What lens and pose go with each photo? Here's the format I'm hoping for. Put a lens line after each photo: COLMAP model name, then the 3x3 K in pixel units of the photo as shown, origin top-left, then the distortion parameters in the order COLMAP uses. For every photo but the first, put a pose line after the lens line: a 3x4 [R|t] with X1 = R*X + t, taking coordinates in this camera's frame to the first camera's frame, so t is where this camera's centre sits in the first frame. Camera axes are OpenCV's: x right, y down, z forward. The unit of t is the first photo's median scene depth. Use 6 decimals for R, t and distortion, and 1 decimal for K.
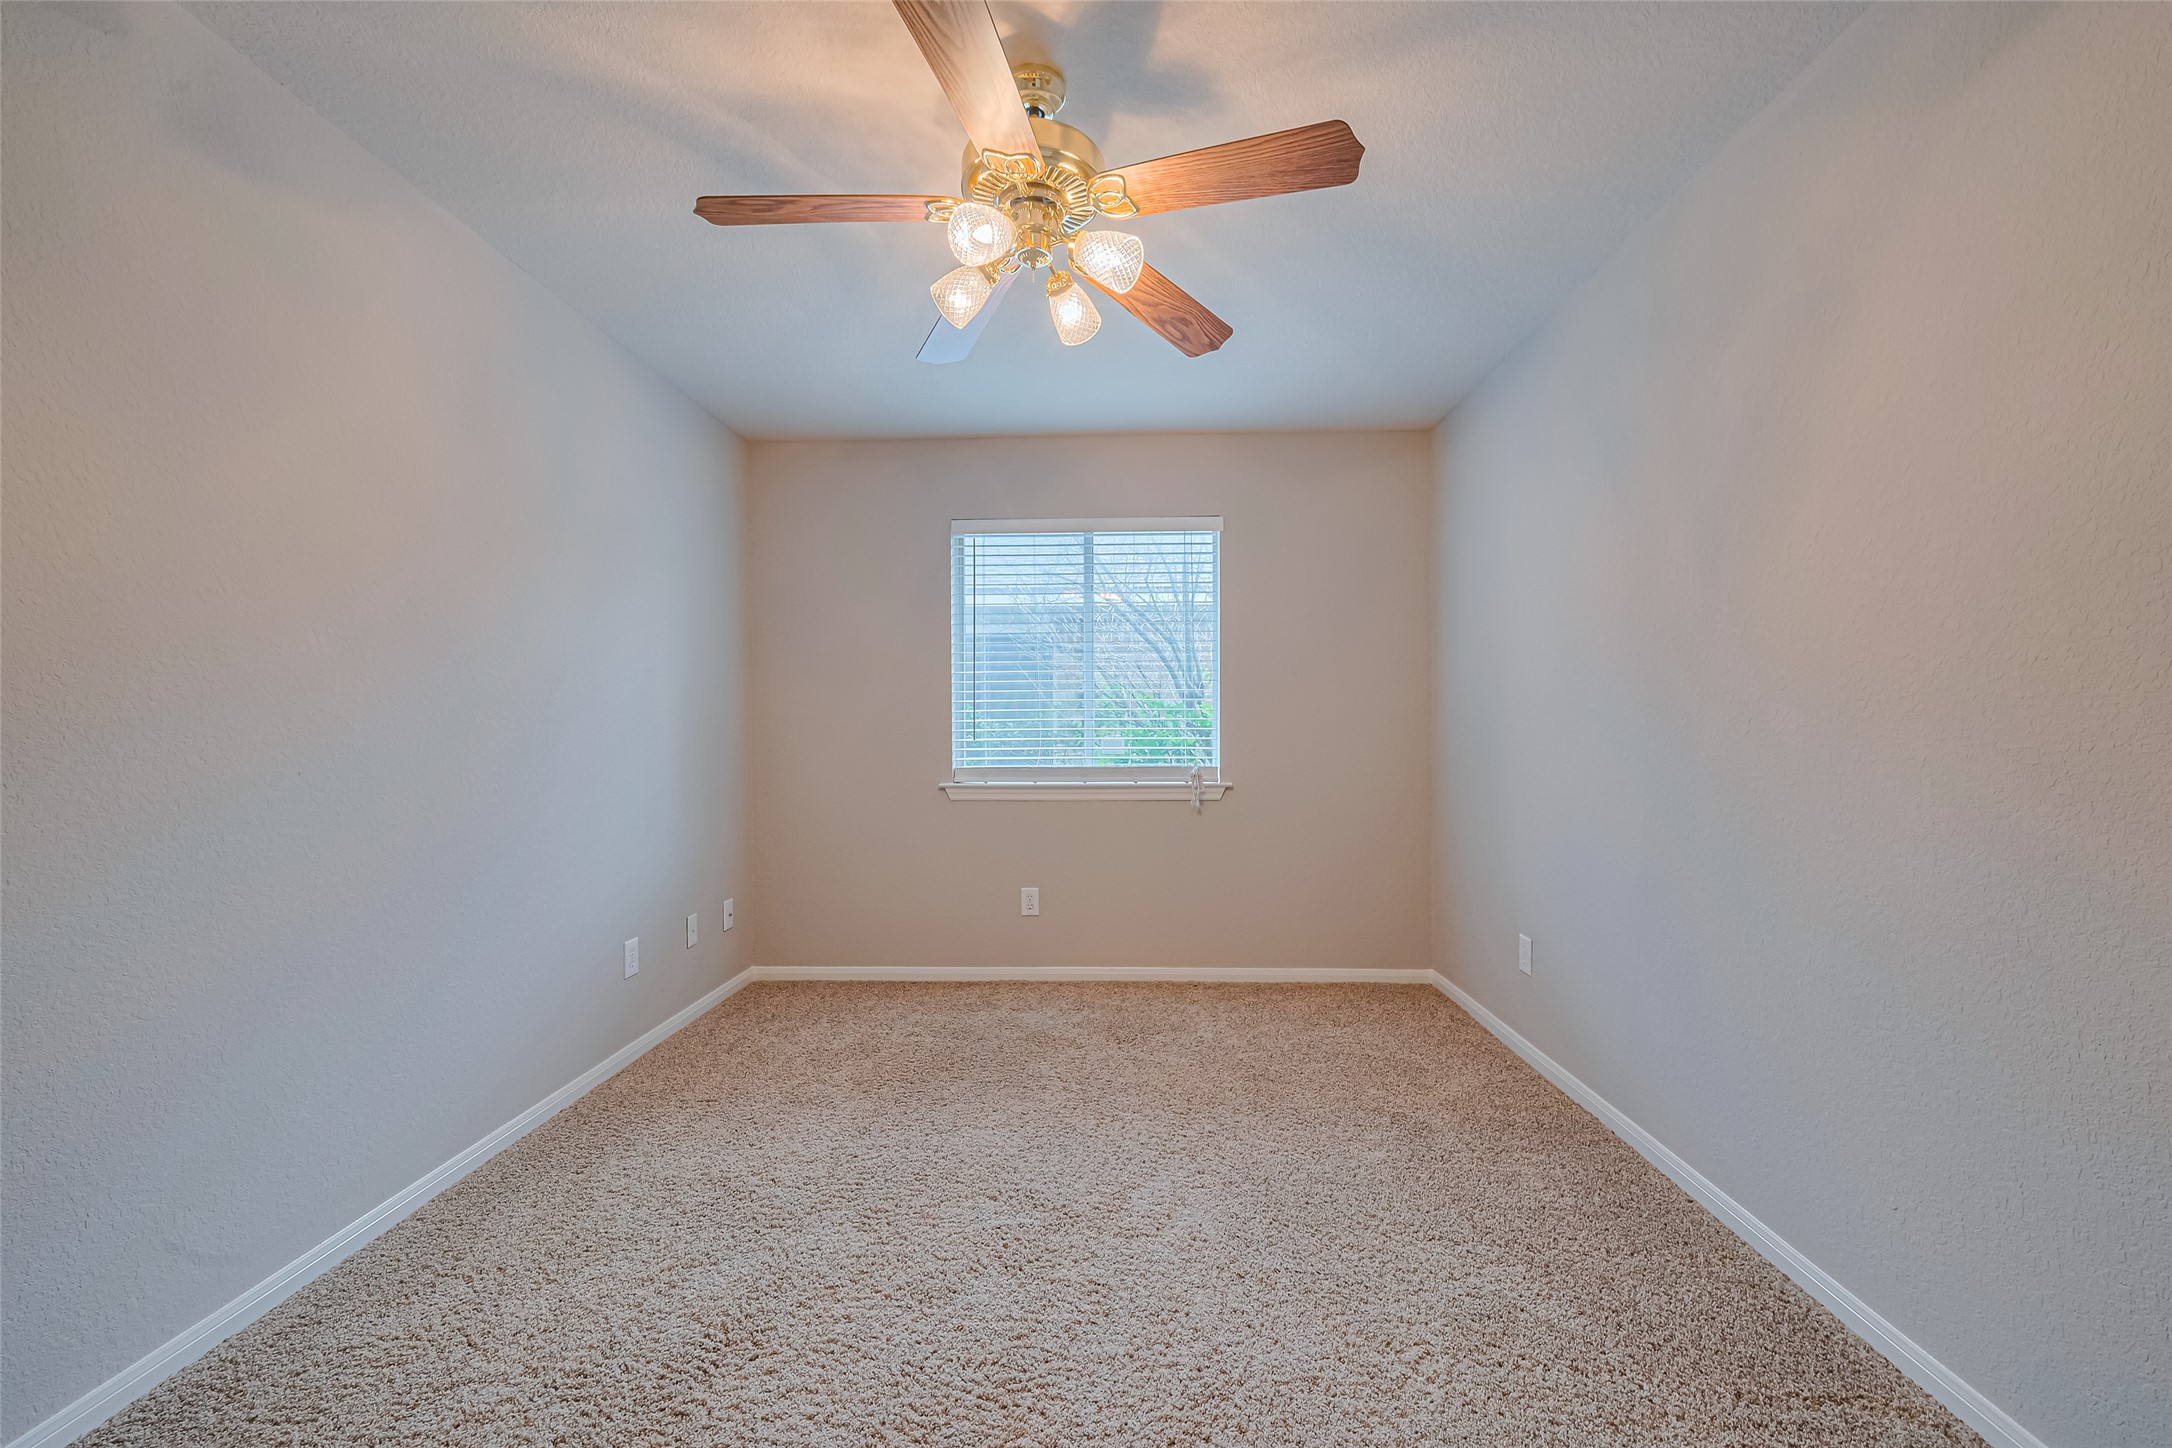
lens RADIAL K [[850.7, 0, 1083.0], [0, 850.7, 722.1], [0, 0, 1]] dist [0.001085, 0.000096]
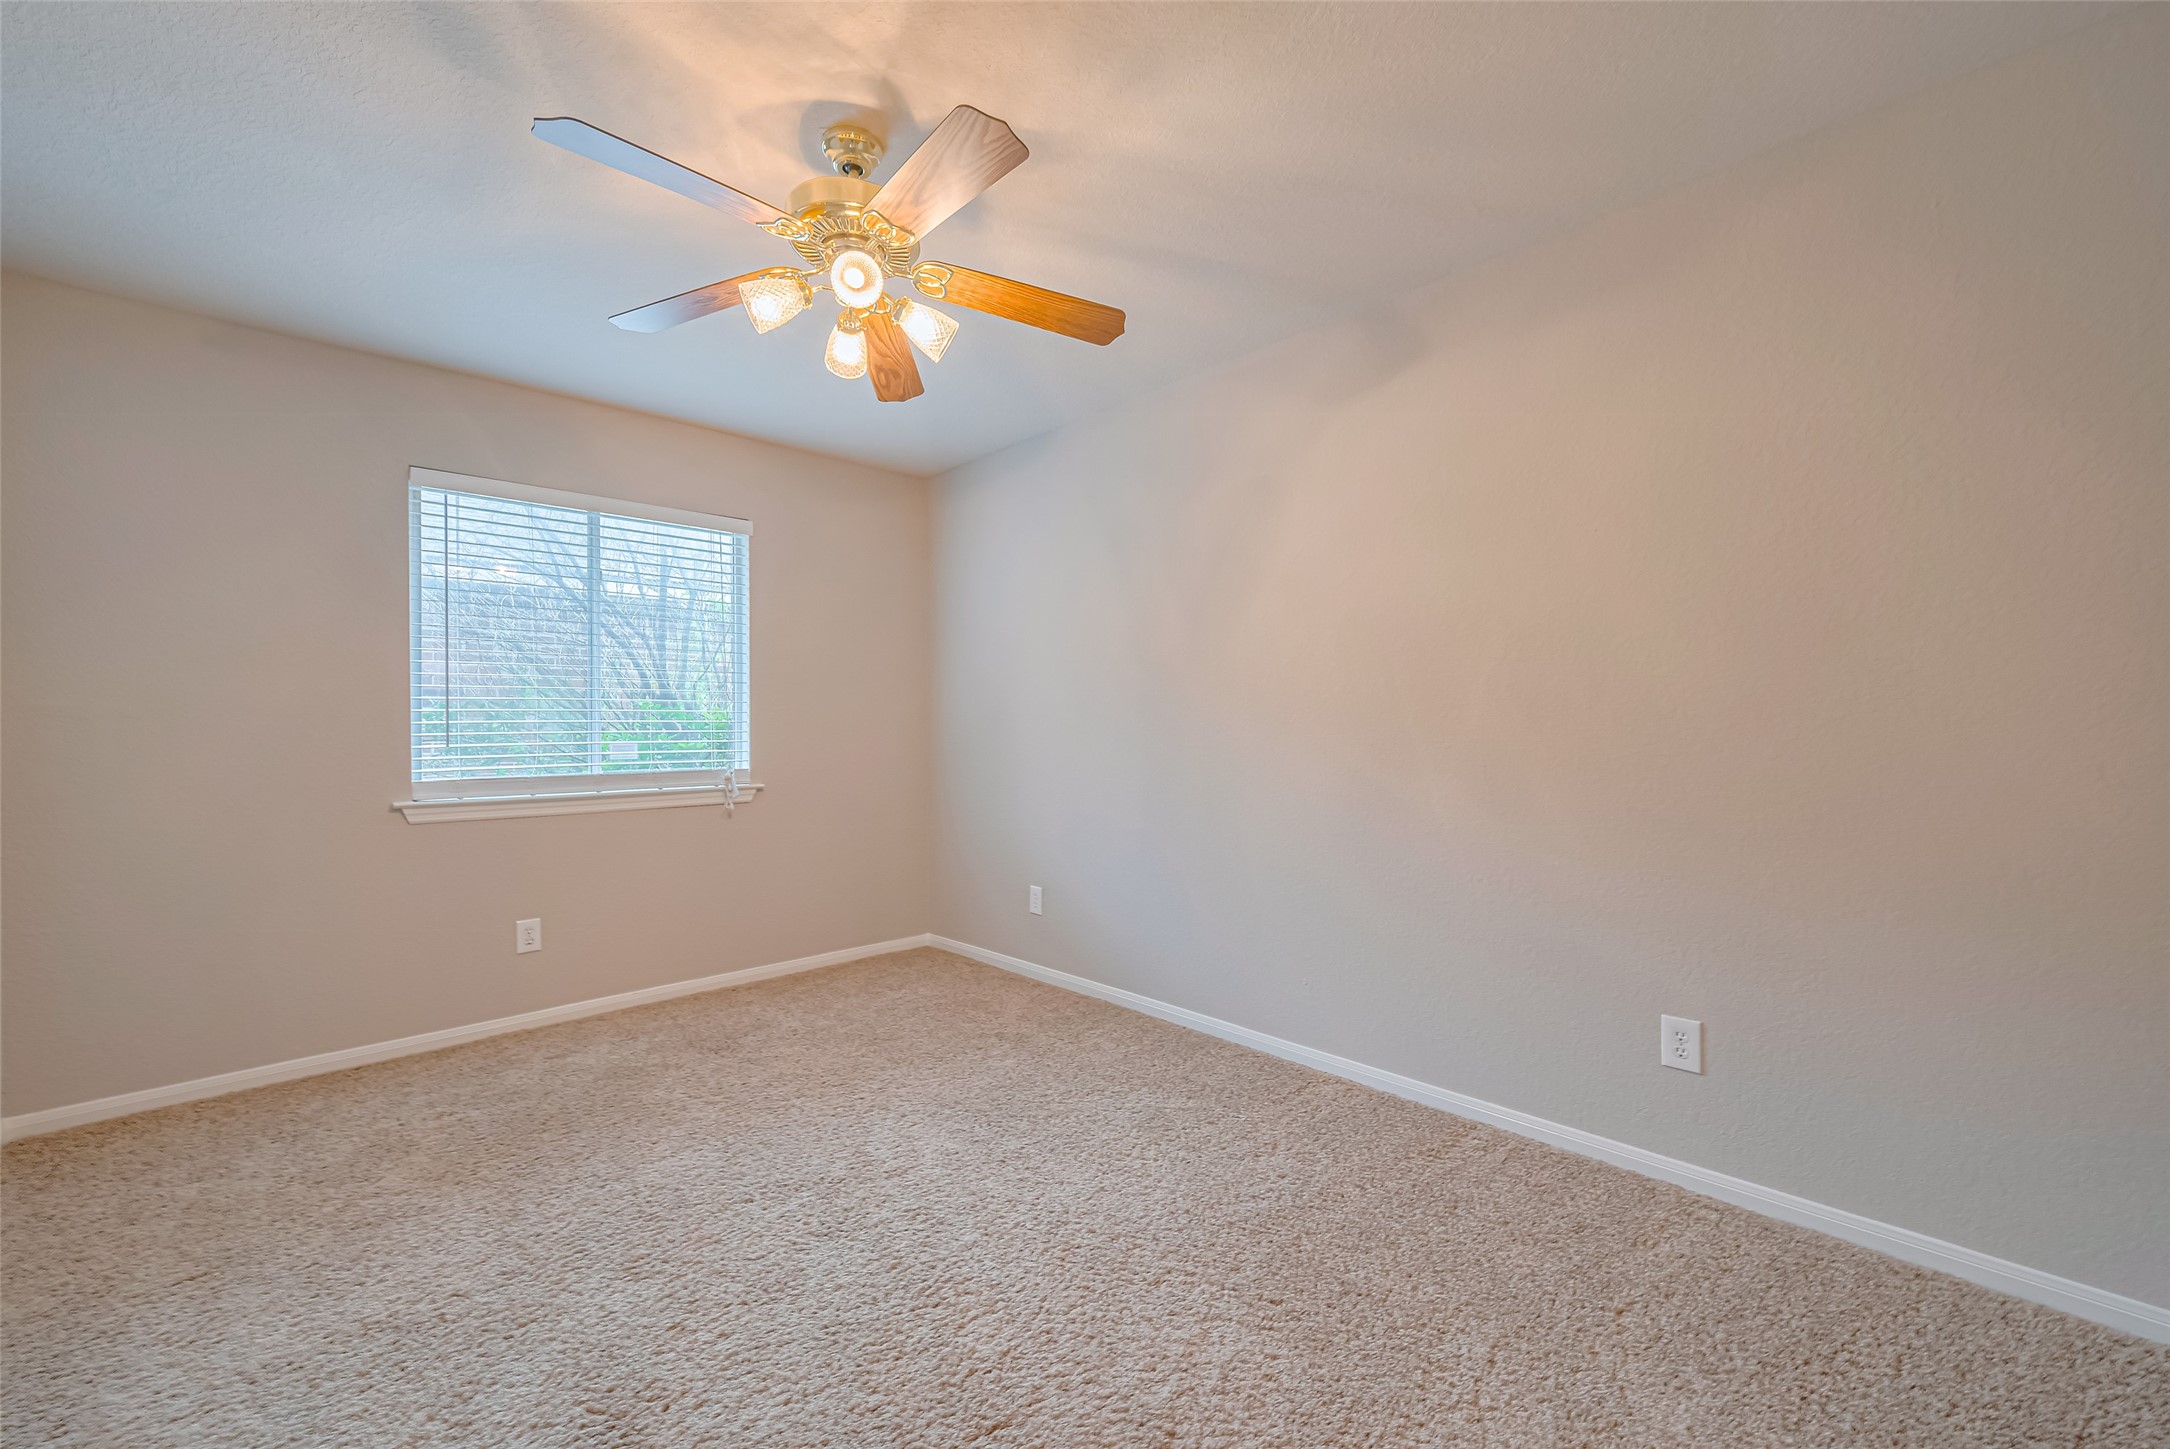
lens RADIAL K [[849.9, 0, 1085.3], [0, 849.9, 721.9], [0, 0, 1]] dist [0.001085, 0.000096]
pose [[0.705900, 0.004759, 0.708296, -0.290026], [-0.001506, 0.999985, -0.005219, 0.001320], [-0.708310, 0.002617, 0.705896, 0.007902]]
